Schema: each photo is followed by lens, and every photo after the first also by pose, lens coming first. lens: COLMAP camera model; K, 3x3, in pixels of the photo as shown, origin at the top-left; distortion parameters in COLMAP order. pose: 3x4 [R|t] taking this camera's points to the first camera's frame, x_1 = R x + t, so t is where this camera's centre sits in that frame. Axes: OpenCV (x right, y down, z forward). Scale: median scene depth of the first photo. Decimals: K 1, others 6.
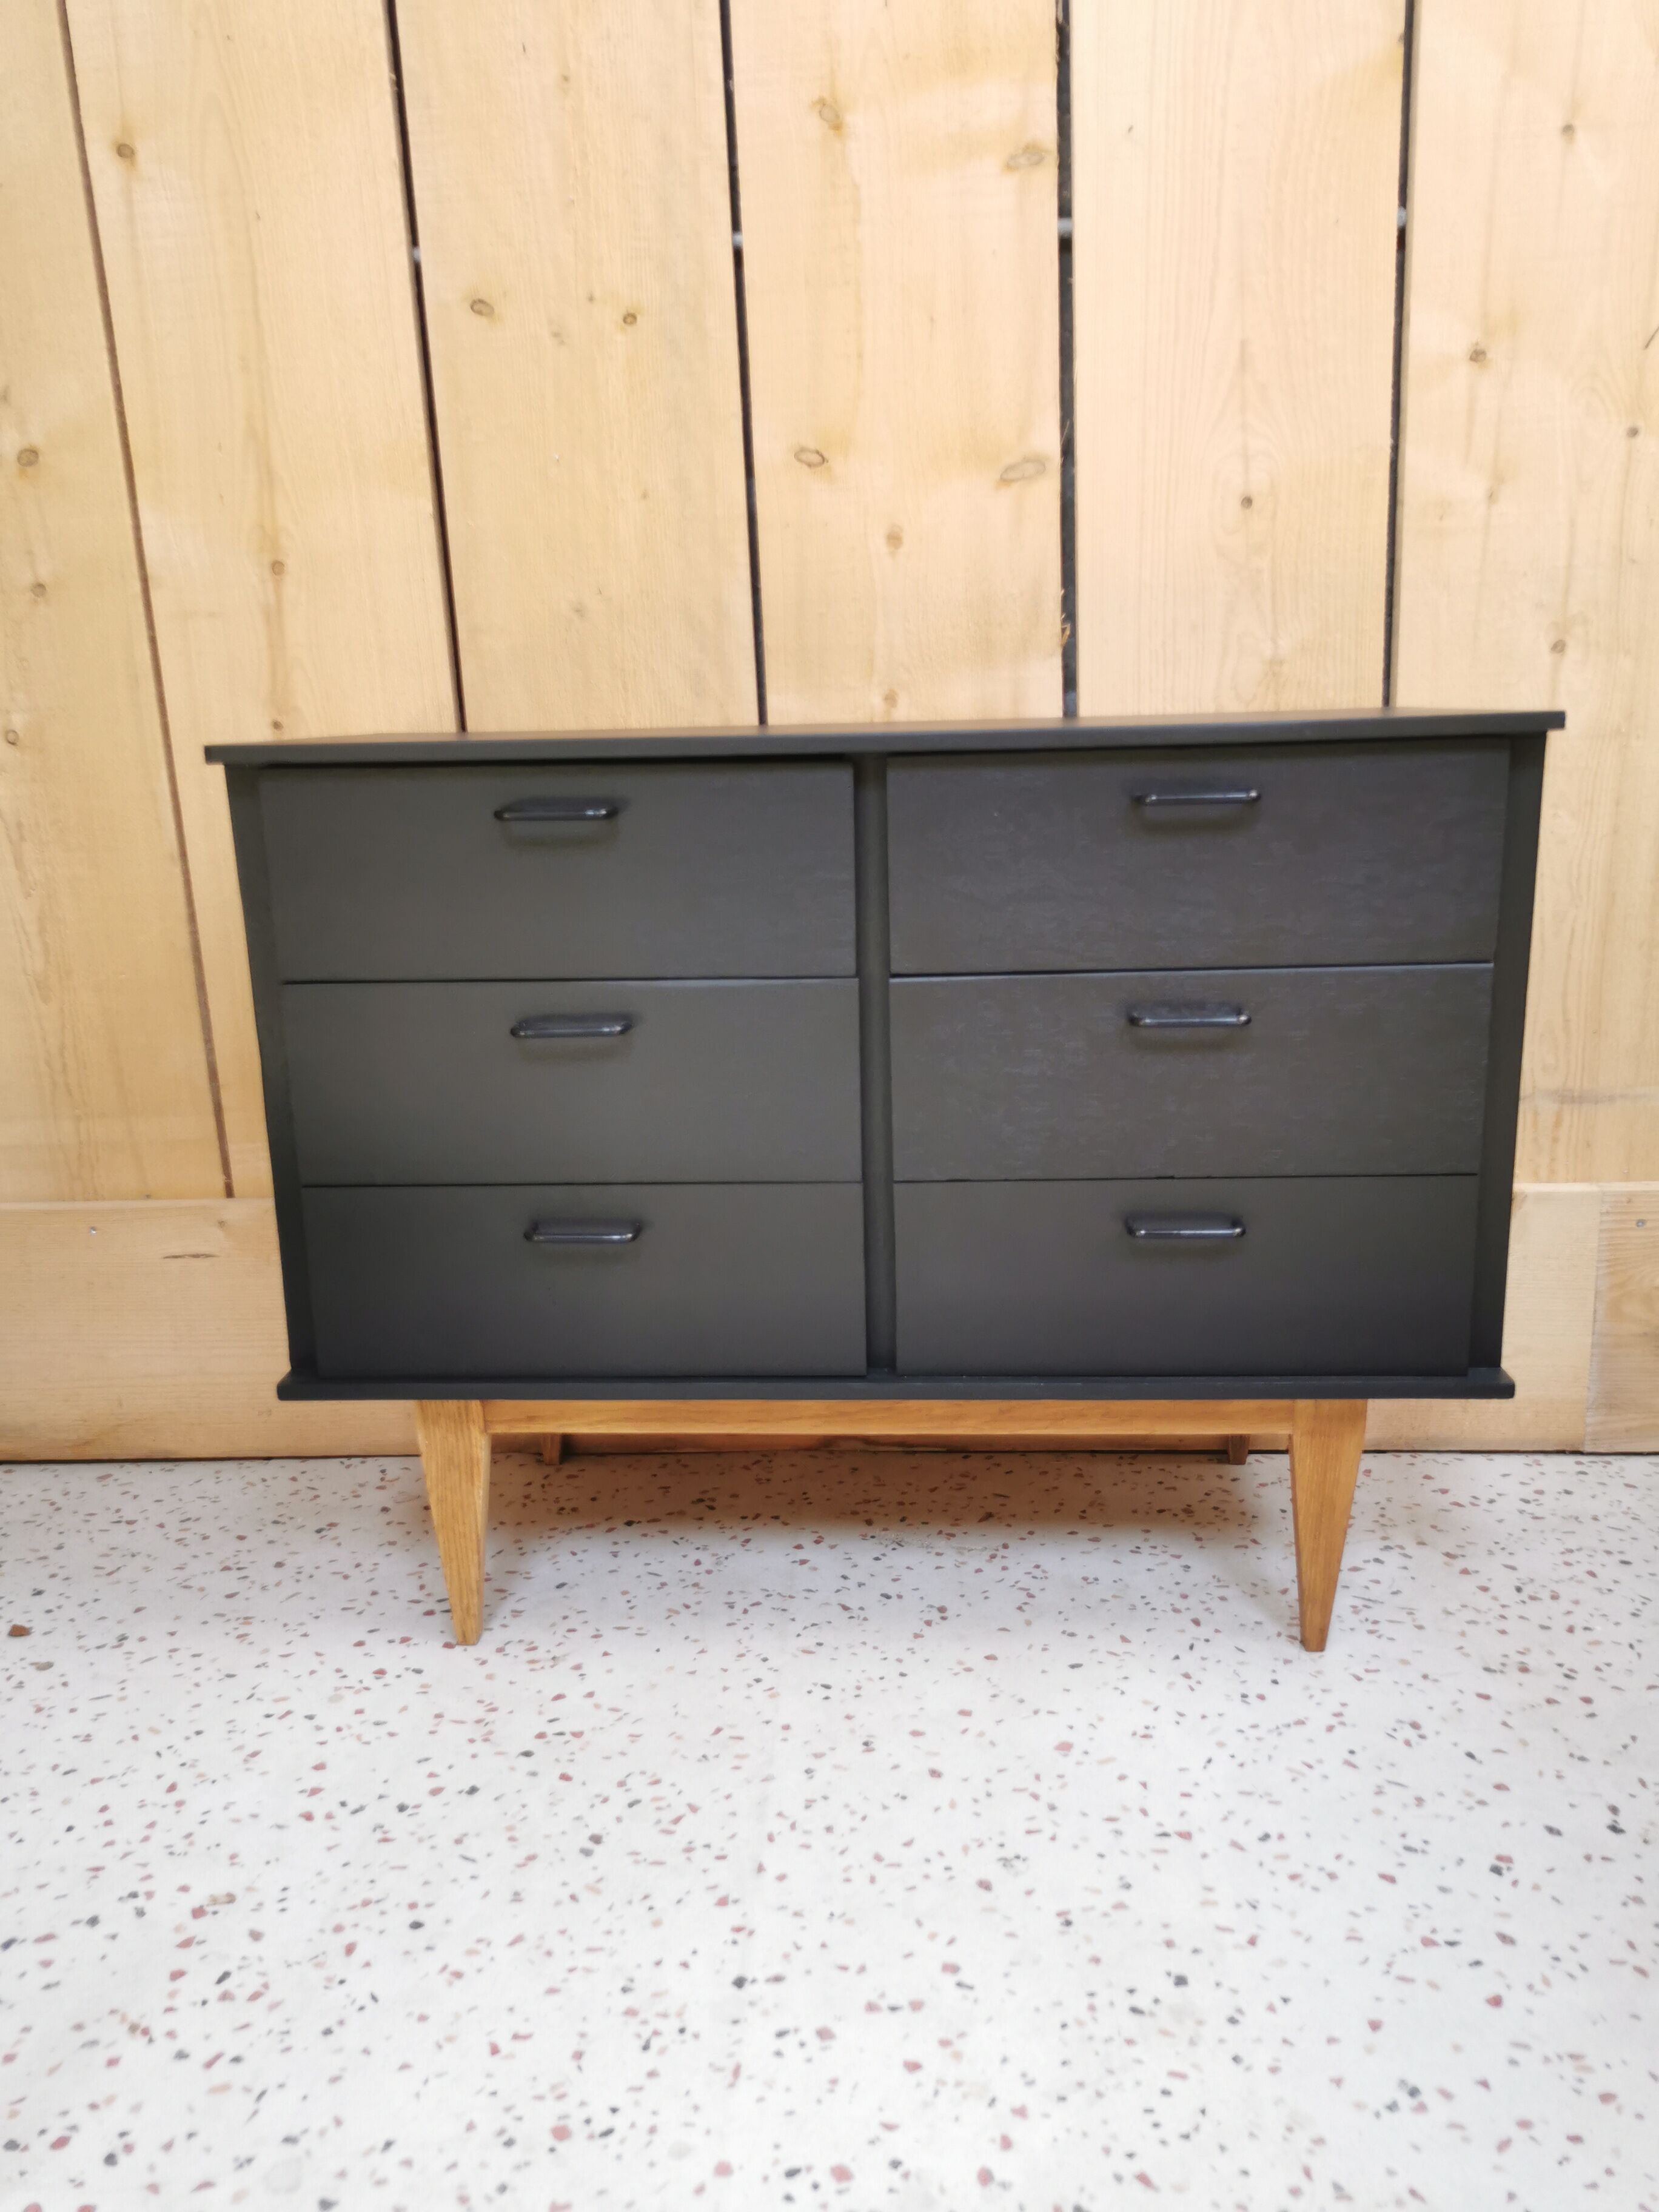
lens RADIAL K [[1696.2, 0, 829.5], [0, 1696.2, 1106.0], [0, 0, 1]] dist [0.052015, -0.034752]
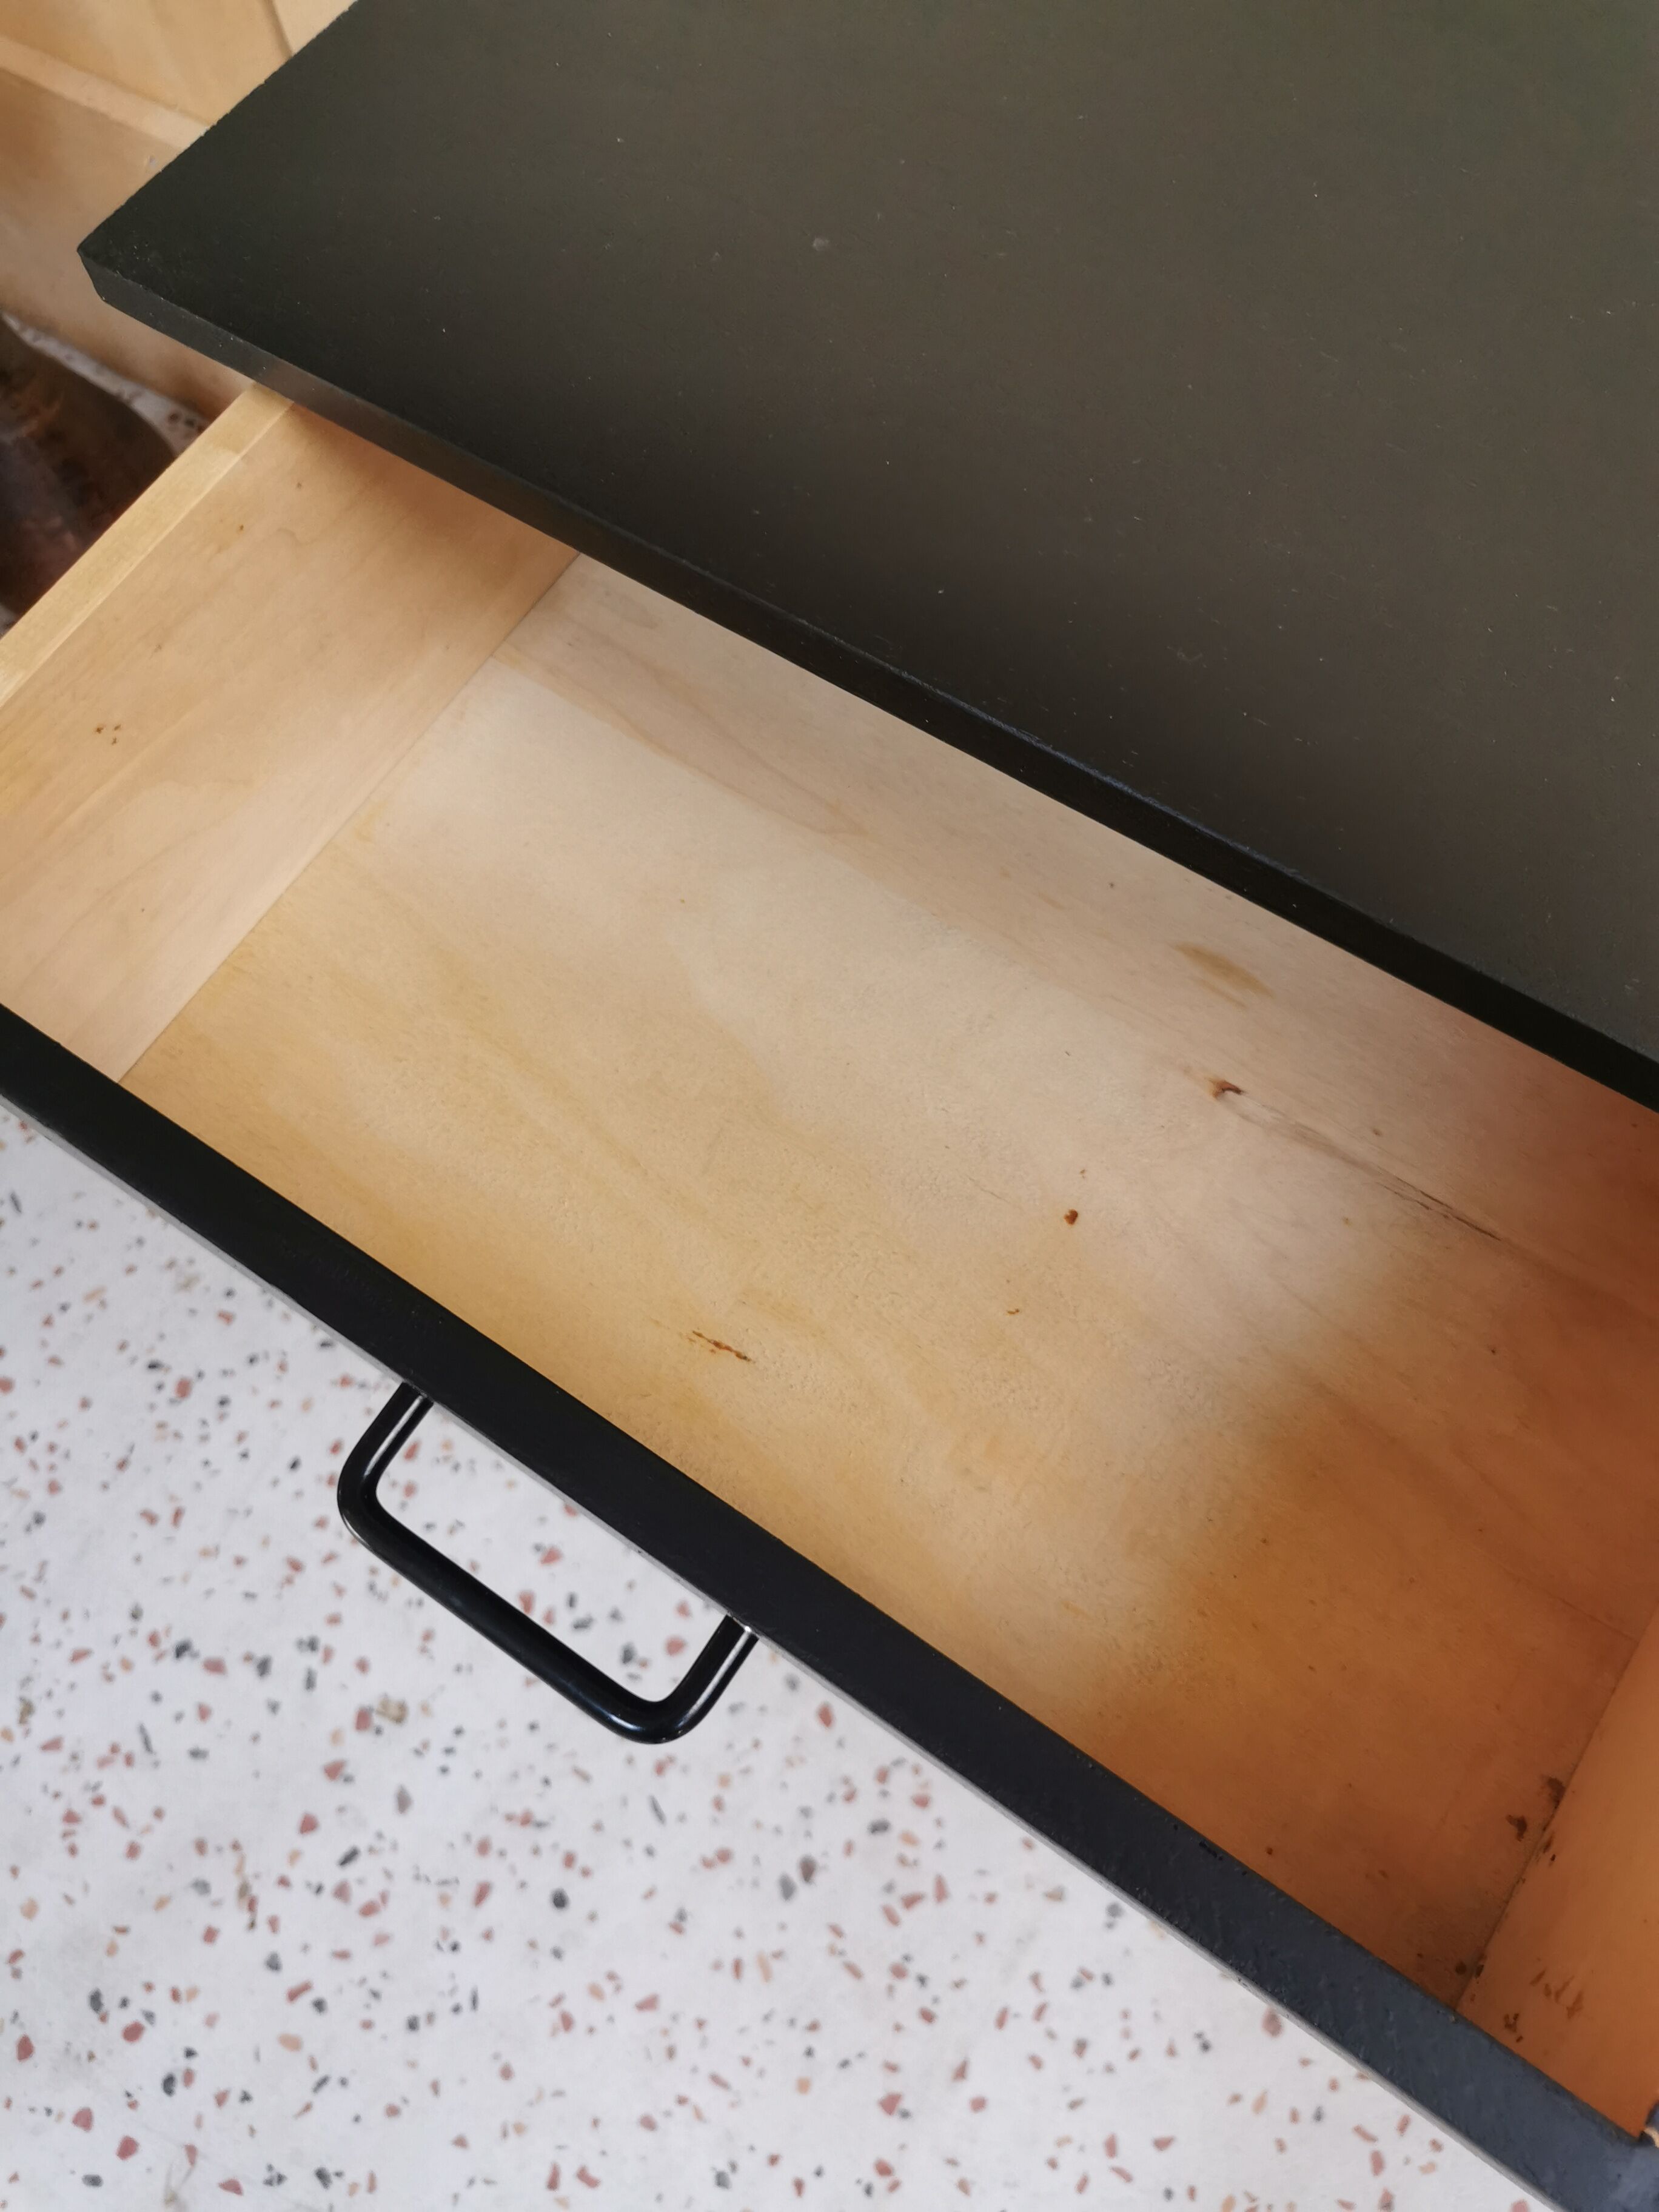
lens RADIAL K [[1744.7, 0, 829.5], [0, 1744.7, 1106.0], [0, 0, 1]] dist [0.027821, -0.039758]
pose [[0.853441, 0.465386, -0.234637, -0.100290], [-0.091053, 0.576405, 0.812076, -0.394841], [0.513175, -0.671694, 0.534302, 0.792702]]
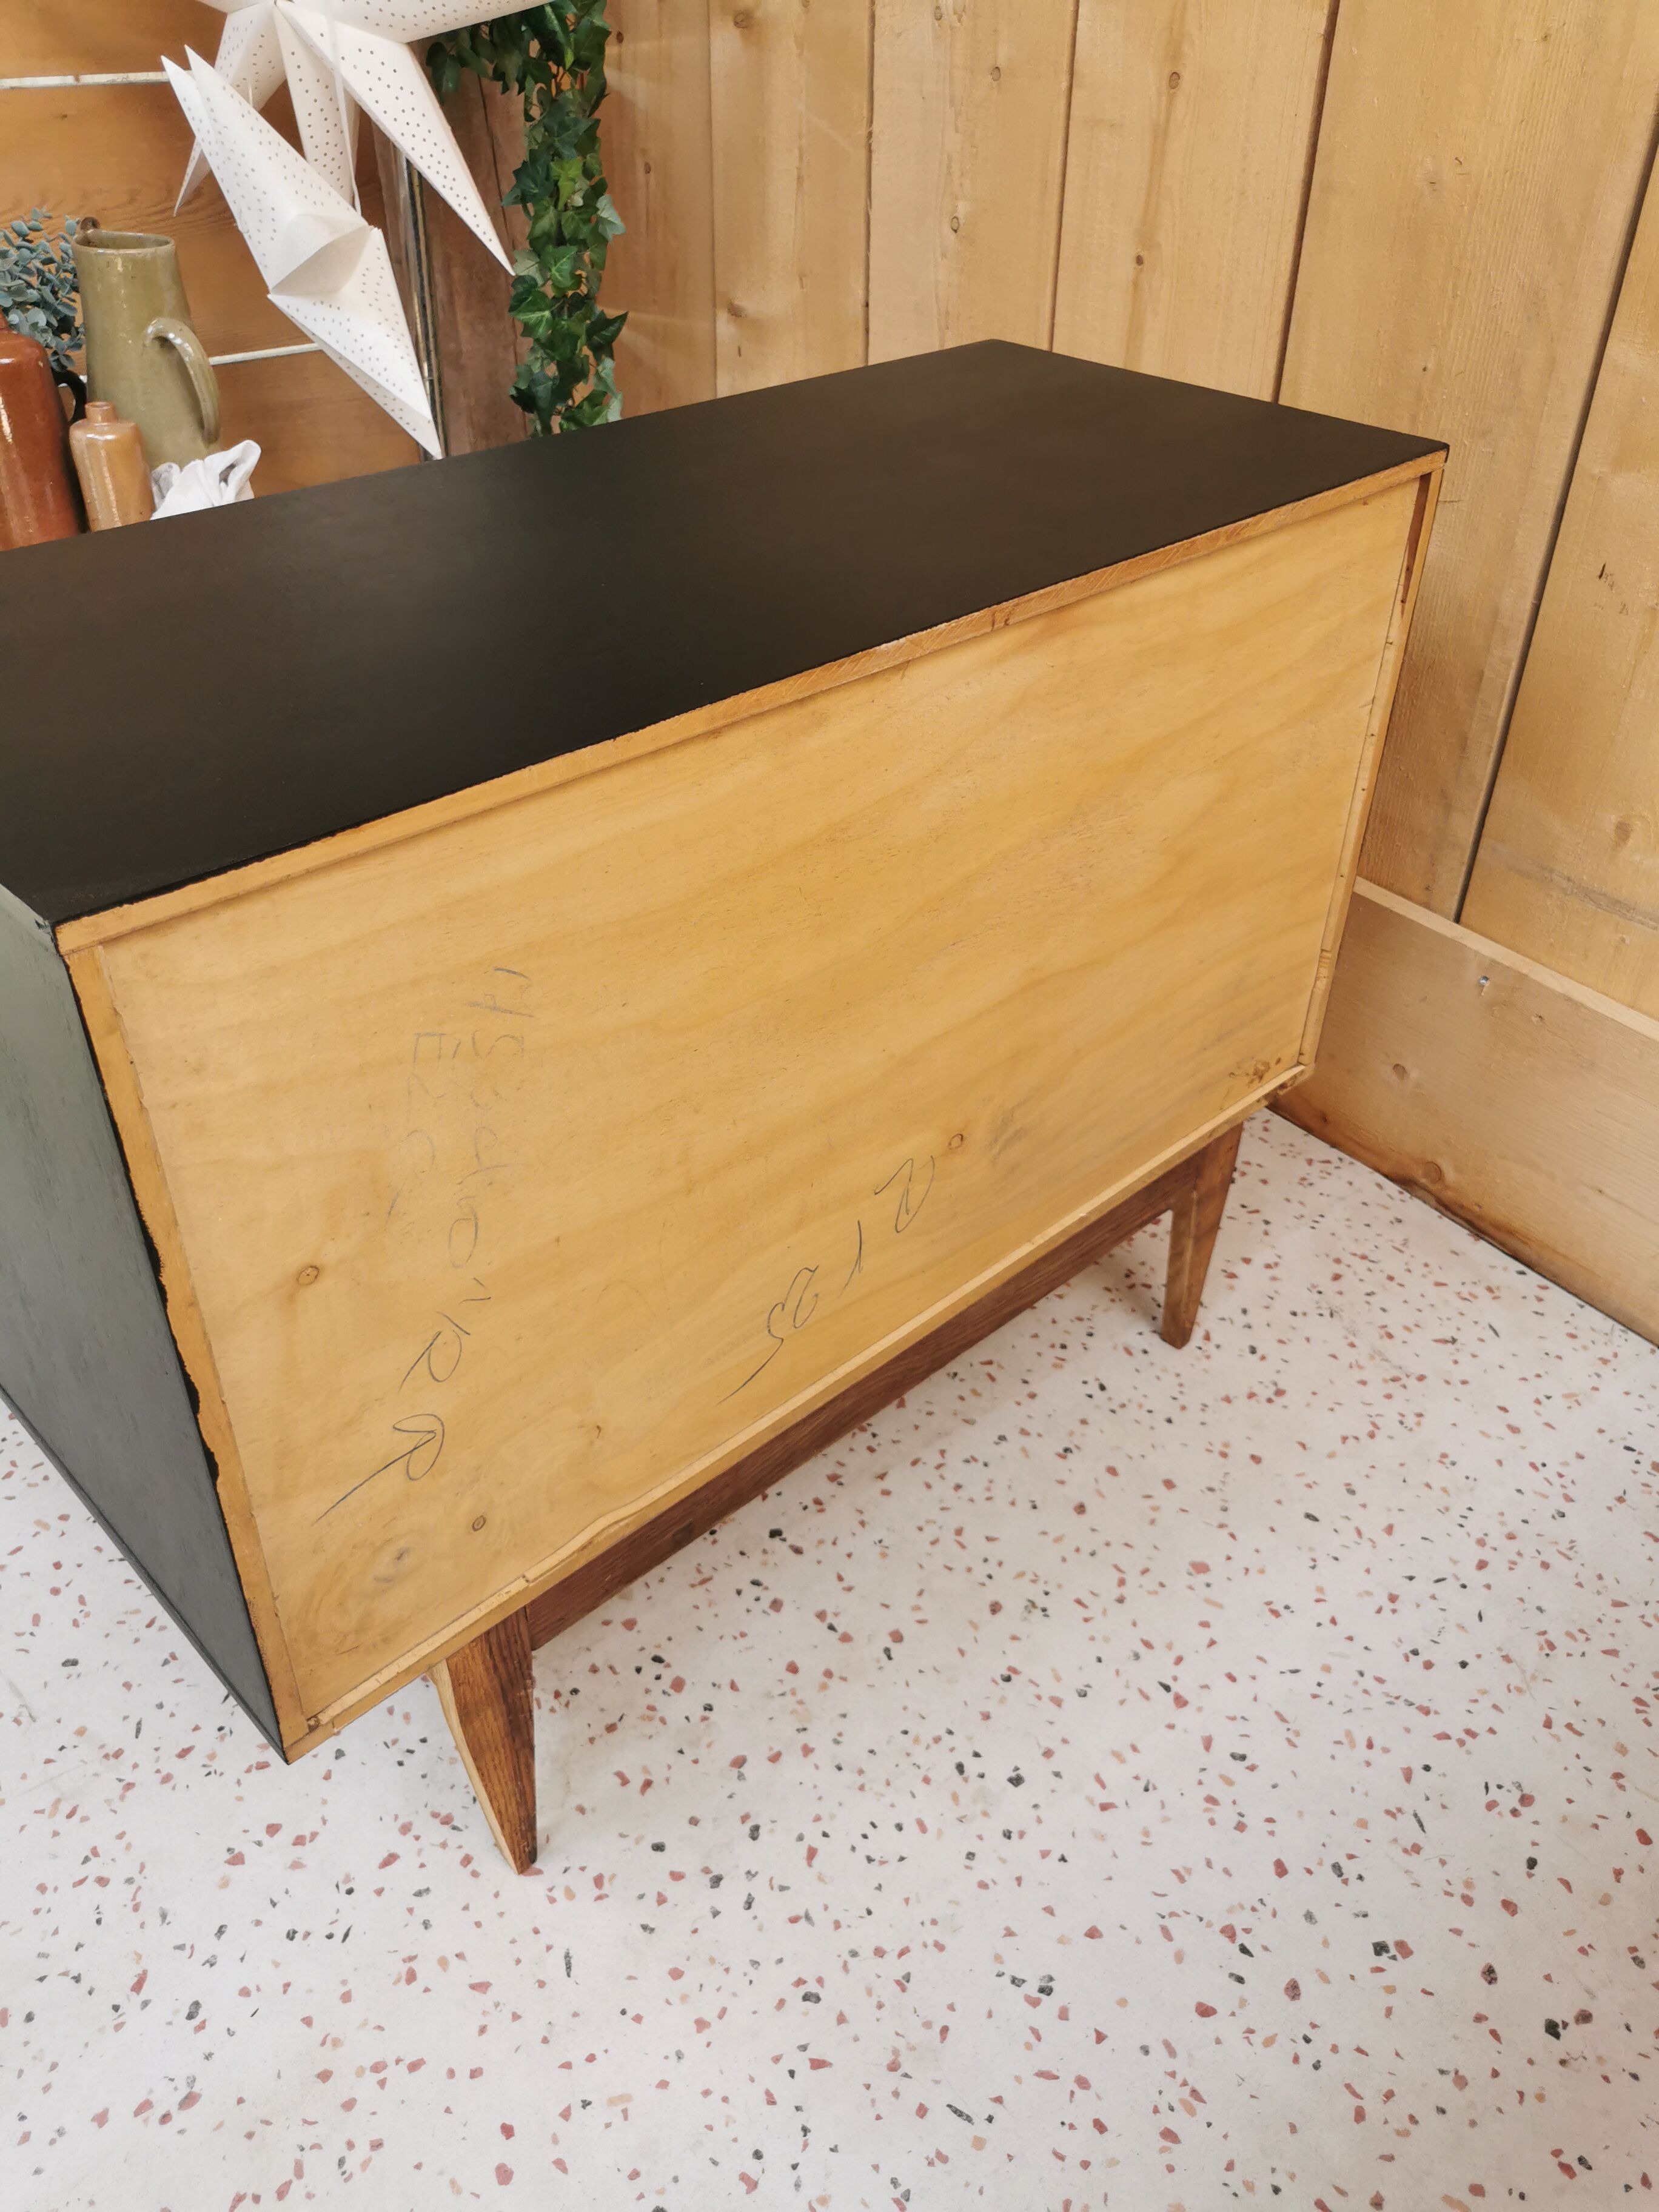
lens RADIAL K [[1717.1, 0, 837.3], [0, 1717.1, 1110.0], [0, 0, 1]] dist [0.058086, -0.069090]
pose [[0.645822, 0.479906, -0.593804, 0.501673], [-0.212935, 0.860109, 0.463542, -0.309271], [0.733193, -0.172924, 0.657666, 0.213063]]
